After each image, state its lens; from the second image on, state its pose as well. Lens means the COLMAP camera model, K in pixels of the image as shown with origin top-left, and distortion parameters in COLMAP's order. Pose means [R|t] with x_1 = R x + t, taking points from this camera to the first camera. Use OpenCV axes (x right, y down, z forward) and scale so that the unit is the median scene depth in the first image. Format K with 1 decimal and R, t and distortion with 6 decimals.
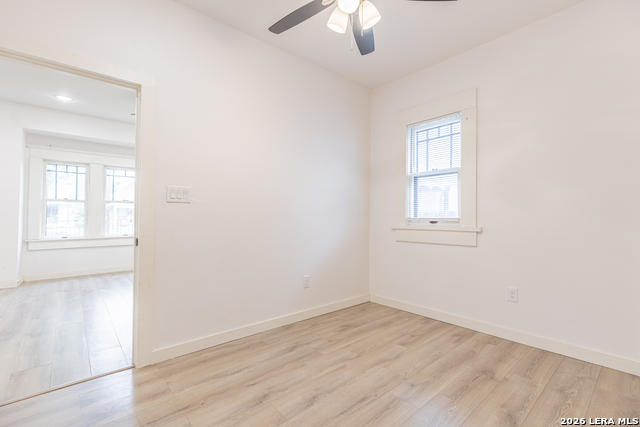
lens RADIAL K [[287.2, 0, 321.9], [0, 287.2, 213.4], [0, 0, 1]] dist [0.006973, -0.000330]
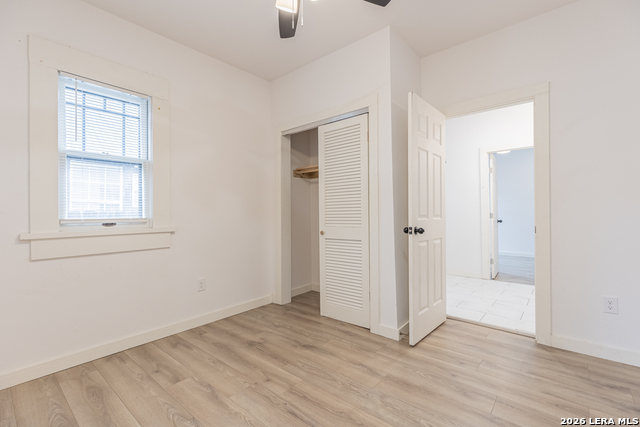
lens RADIAL K [[287.2, 0, 321.9], [0, 287.2, 213.4], [0, 0, 1]] dist [0.006973, -0.000330]
pose [[-0.139852, 0.000697, 0.990172, -0.545261], [0.001733, 0.999998, -0.000459, 0.004413], [-0.990171, 0.001652, -0.139853, 0.717391]]
